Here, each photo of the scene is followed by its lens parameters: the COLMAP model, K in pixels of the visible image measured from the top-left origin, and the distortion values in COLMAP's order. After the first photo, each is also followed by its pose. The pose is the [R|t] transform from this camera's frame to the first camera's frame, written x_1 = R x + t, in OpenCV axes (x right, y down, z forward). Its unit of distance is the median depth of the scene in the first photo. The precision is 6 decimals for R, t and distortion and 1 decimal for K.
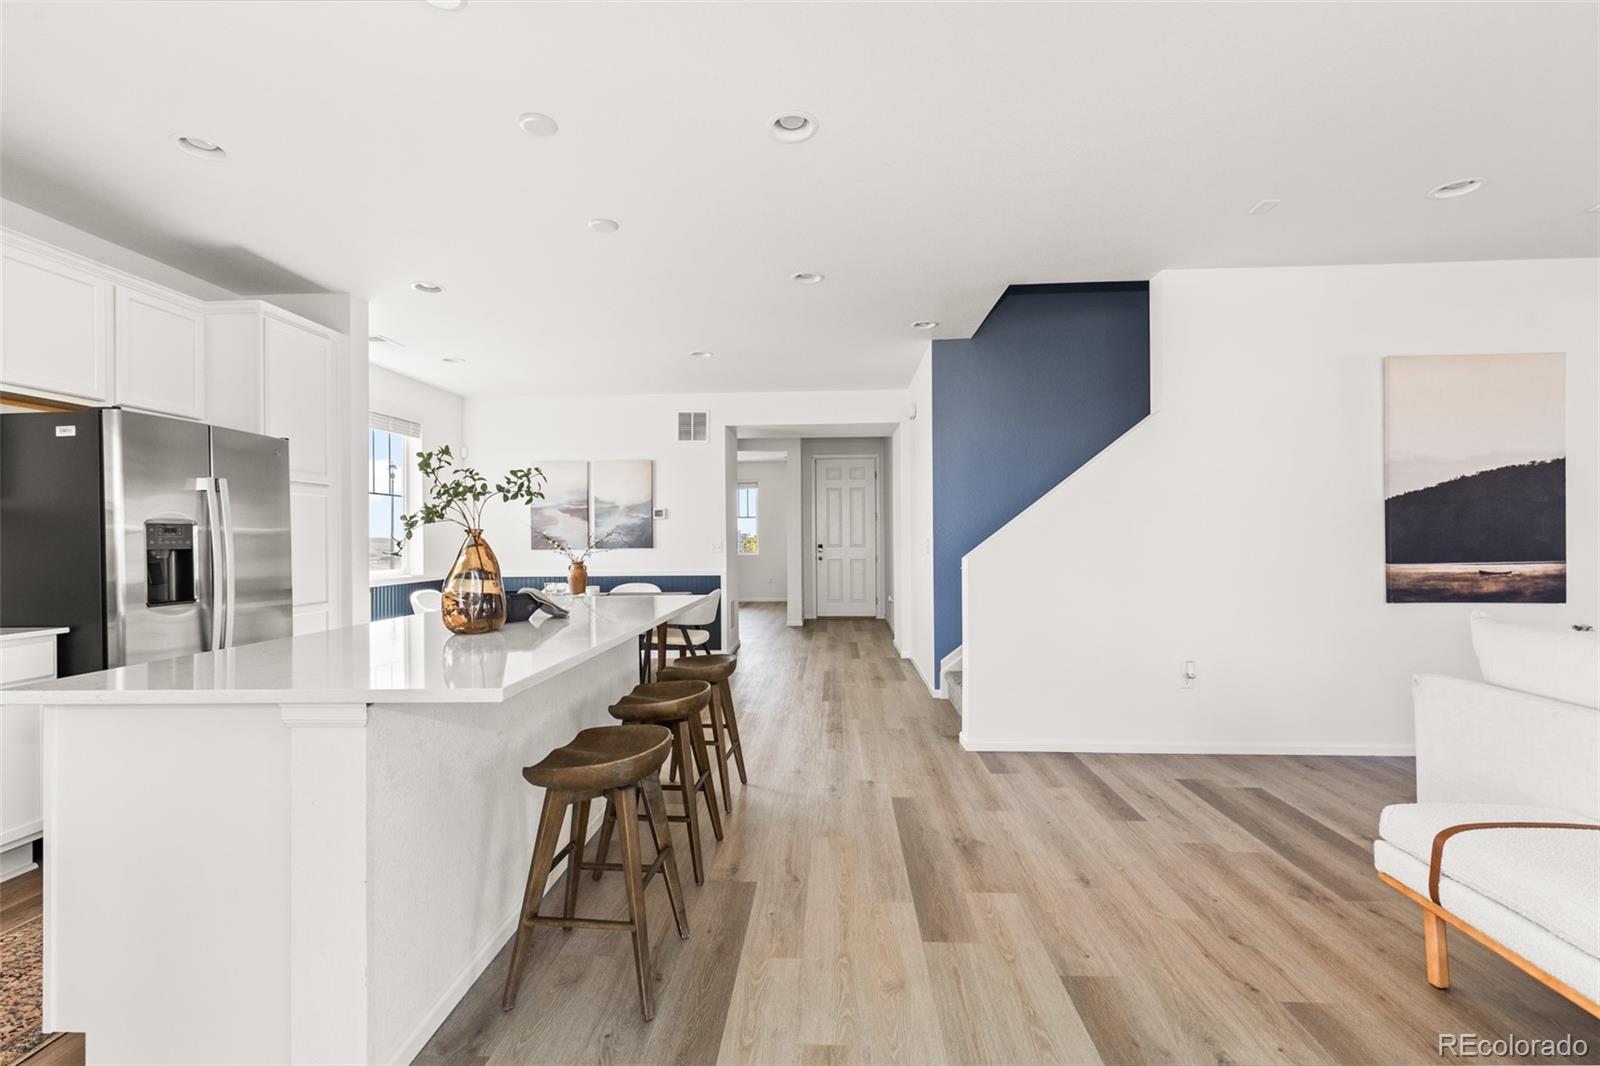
lens RADIAL K [[714.1, 0, 796.5], [0, 714.1, 537.2], [0, 0, 1]] dist [0.003694, -0.000291]
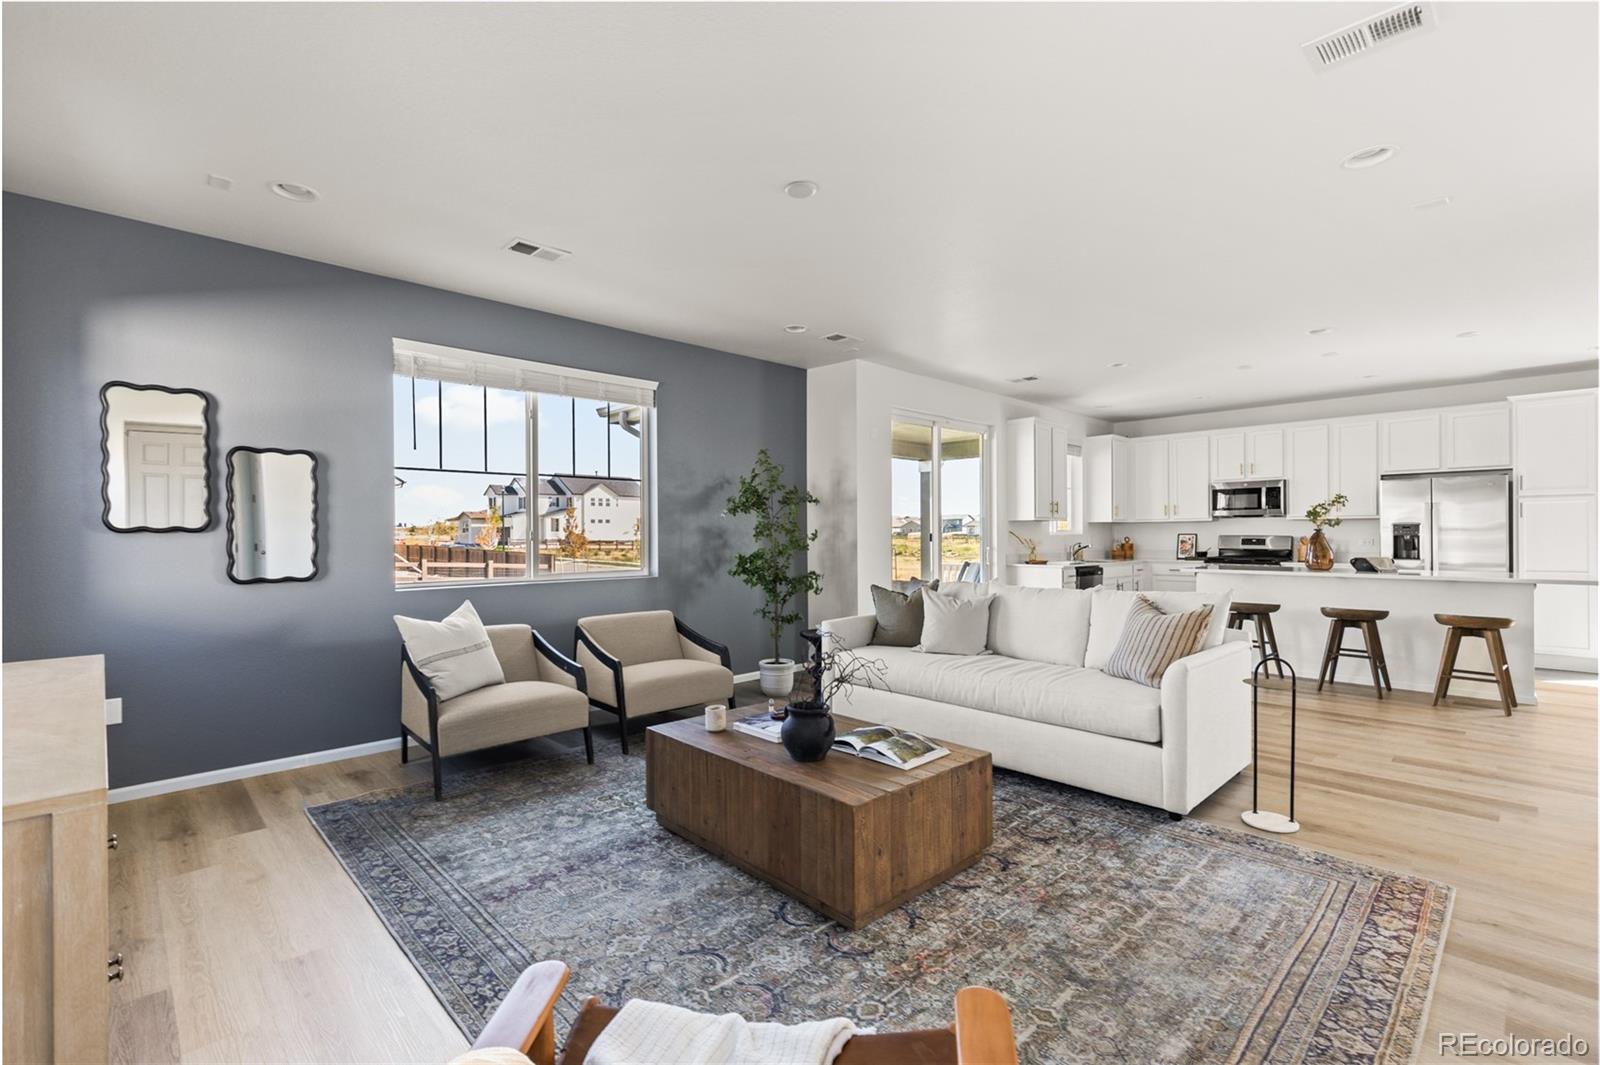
lens RADIAL K [[713.2, 0, 800.0], [0, 713.2, 532.5], [0, 0, 1]] dist [0.002767, -0.000311]
pose [[-0.677451, 0.008628, -0.735517, 1.673105], [0.011071, 0.999938, 0.001532, -0.013577], [0.735485, -0.007105, -0.677504, 0.865777]]
